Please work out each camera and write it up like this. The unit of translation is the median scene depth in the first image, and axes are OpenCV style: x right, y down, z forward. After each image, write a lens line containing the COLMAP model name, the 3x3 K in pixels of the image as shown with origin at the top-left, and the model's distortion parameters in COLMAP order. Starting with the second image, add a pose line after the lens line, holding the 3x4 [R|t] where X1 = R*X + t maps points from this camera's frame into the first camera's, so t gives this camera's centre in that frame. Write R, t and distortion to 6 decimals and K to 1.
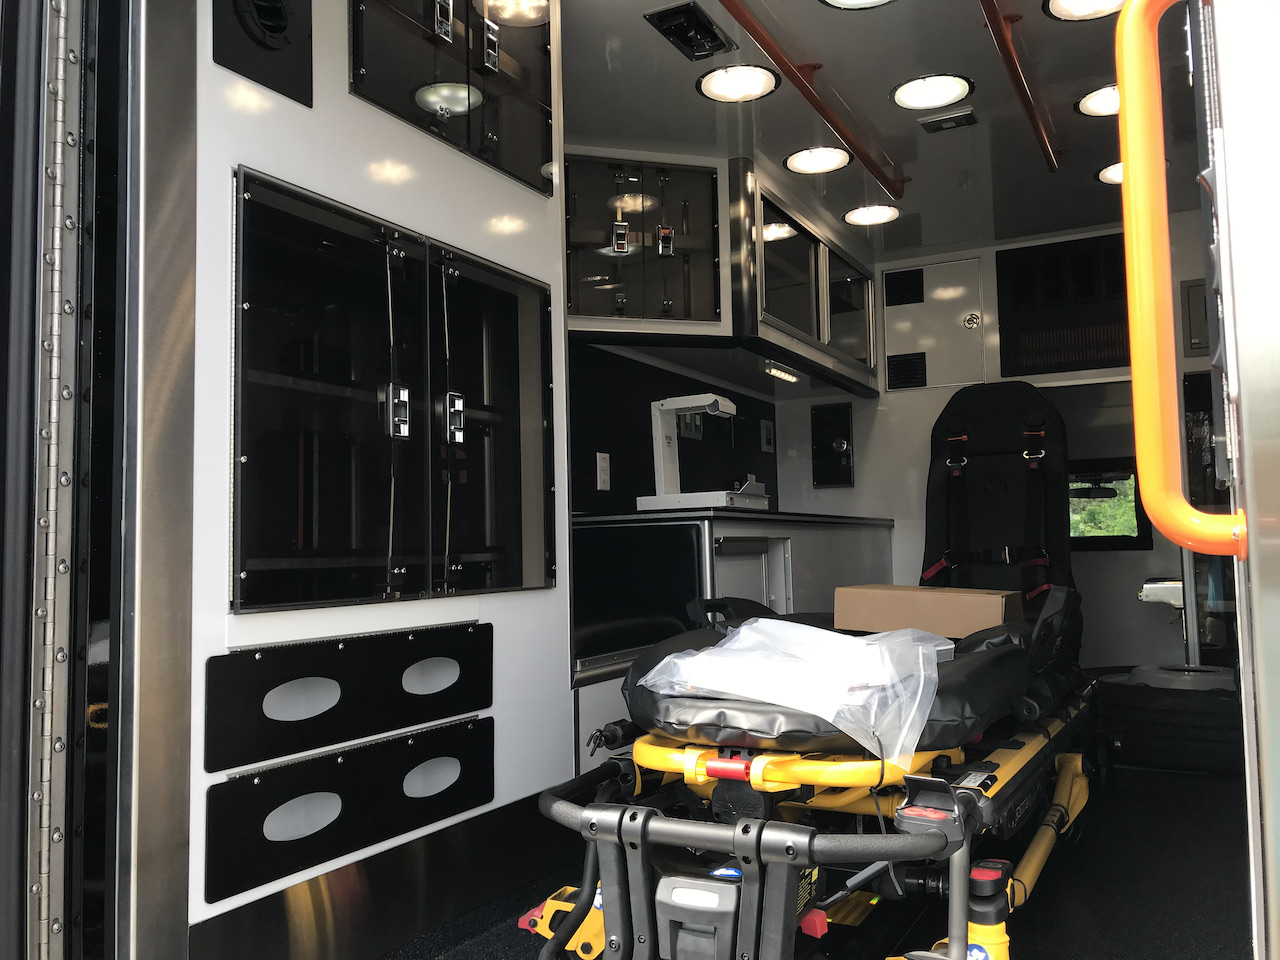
lens RADIAL K [[1063.5, 0, 630.6], [0, 1063.5, 483.5], [0, 0, 1]] dist [0.036365, -0.062051]
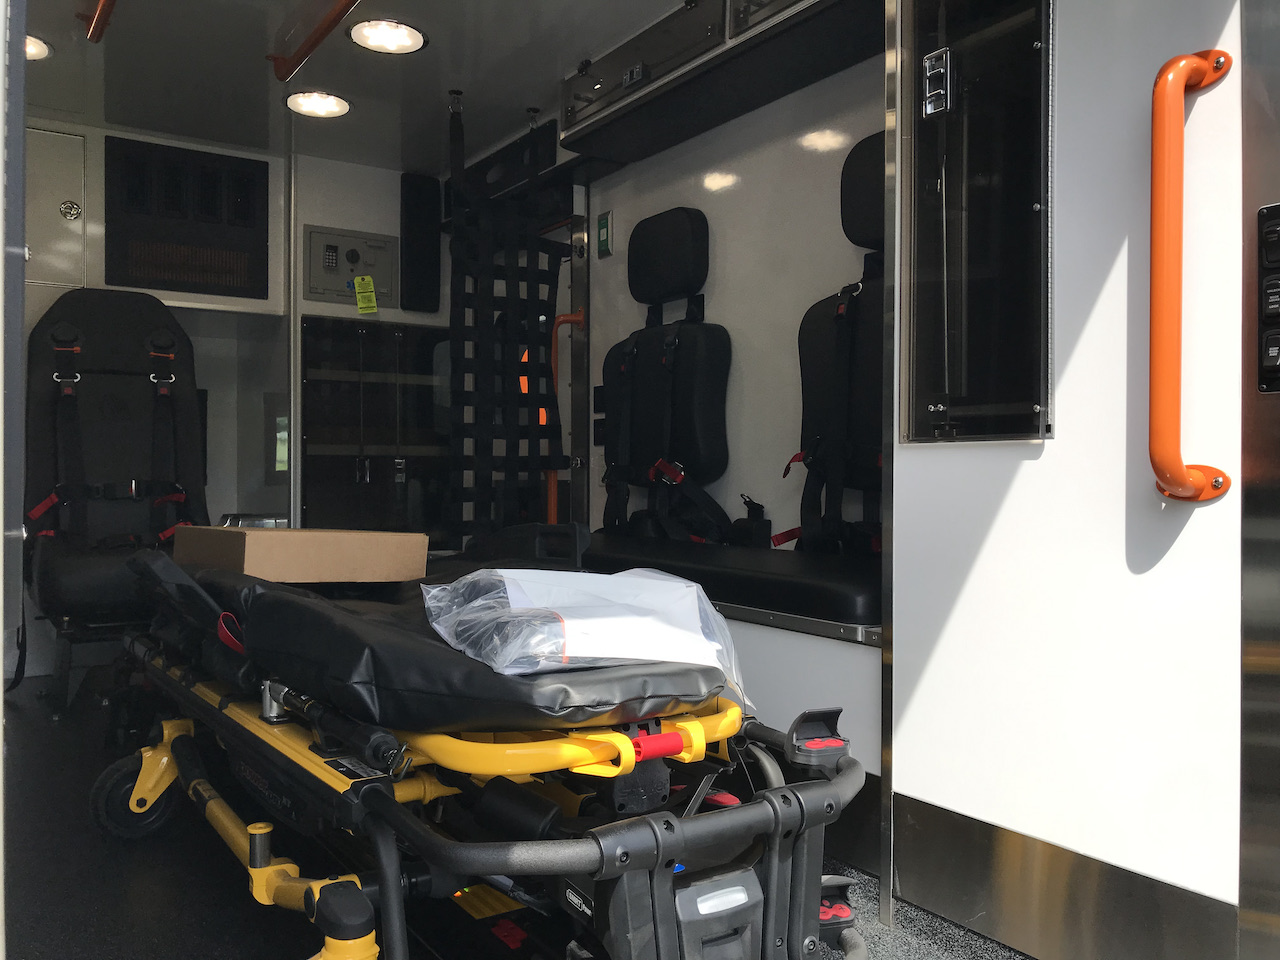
lens RADIAL K [[1063.5, 0, 655.6], [0, 1063.5, 475.9], [0, 0, 1]] dist [0.036365, -0.062051]
pose [[0.467909, 0.020678, 0.883535, -0.452199], [-0.067614, 0.997634, 0.012459, 0.031606], [-0.881186, -0.065569, 0.468200, 0.431943]]
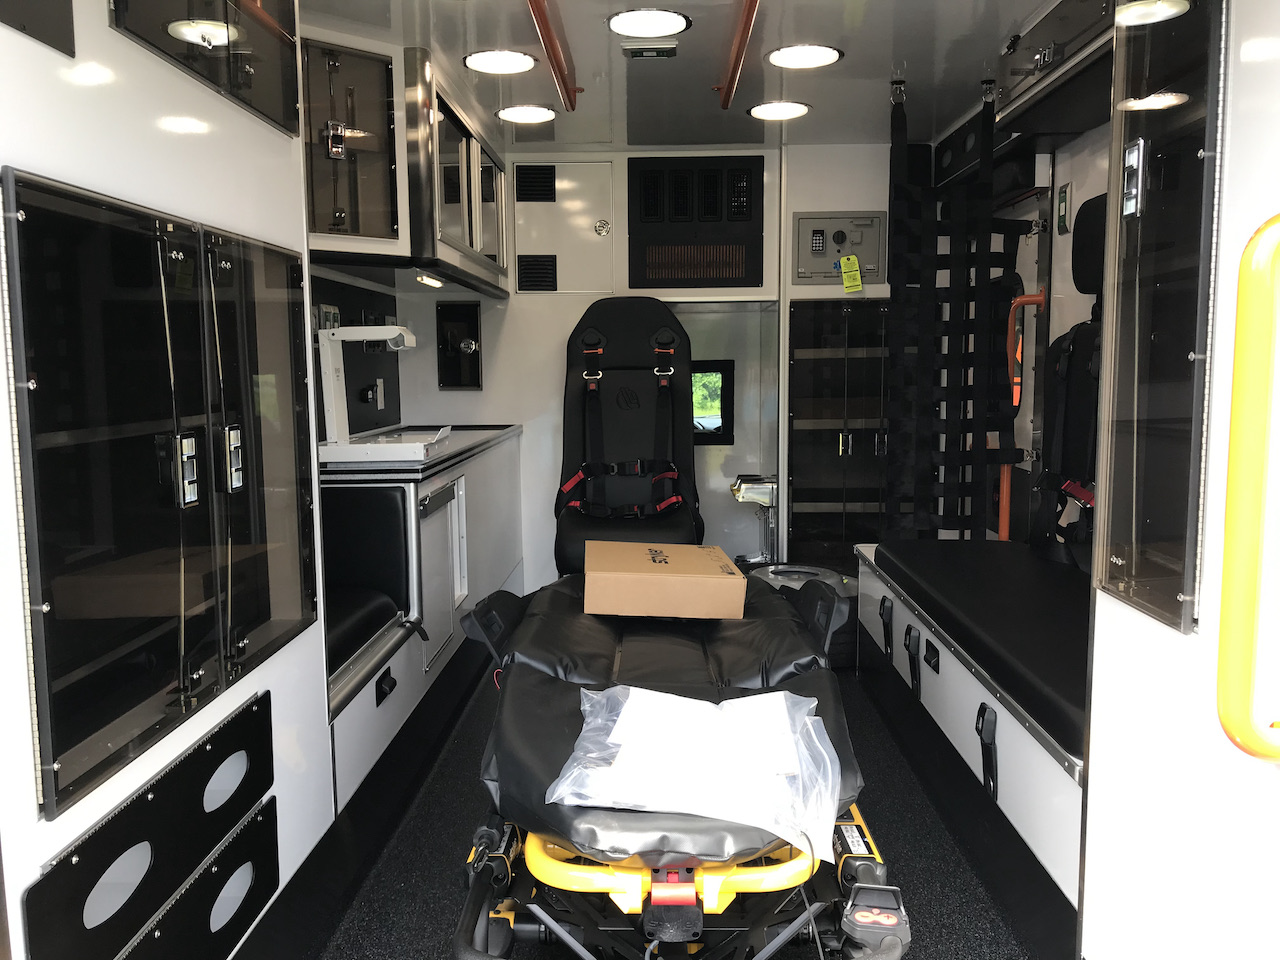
lens RADIAL K [[1063.5, 0, 640.4], [0, 1063.5, 486.9], [0, 0, 1]] dist [0.036365, -0.062051]
pose [[0.891330, -0.039814, 0.451603, -0.243017], [-0.037728, 0.986167, 0.161405, -0.169064], [-0.451782, -0.160903, 0.877498, 0.163079]]
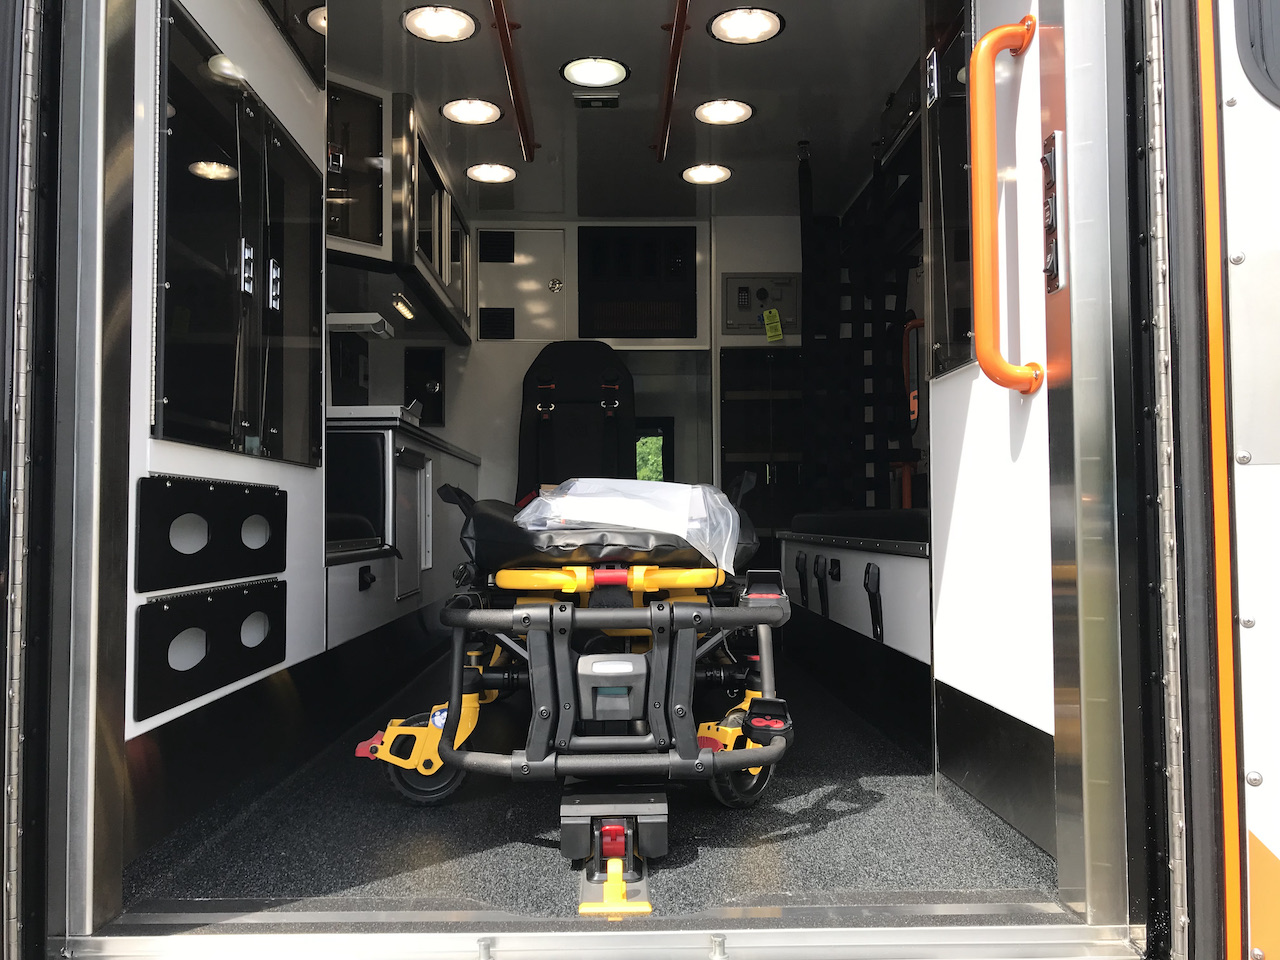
lens RADIAL K [[1063.5, 0, 645.4], [0, 1063.5, 486.2], [0, 0, 1]] dist [0.036365, -0.062051]
pose [[0.865972, 0.031320, 0.499111, -0.346552], [-0.042255, 0.999050, 0.010622, 0.100727], [-0.498304, -0.030288, 0.866473, -0.069003]]
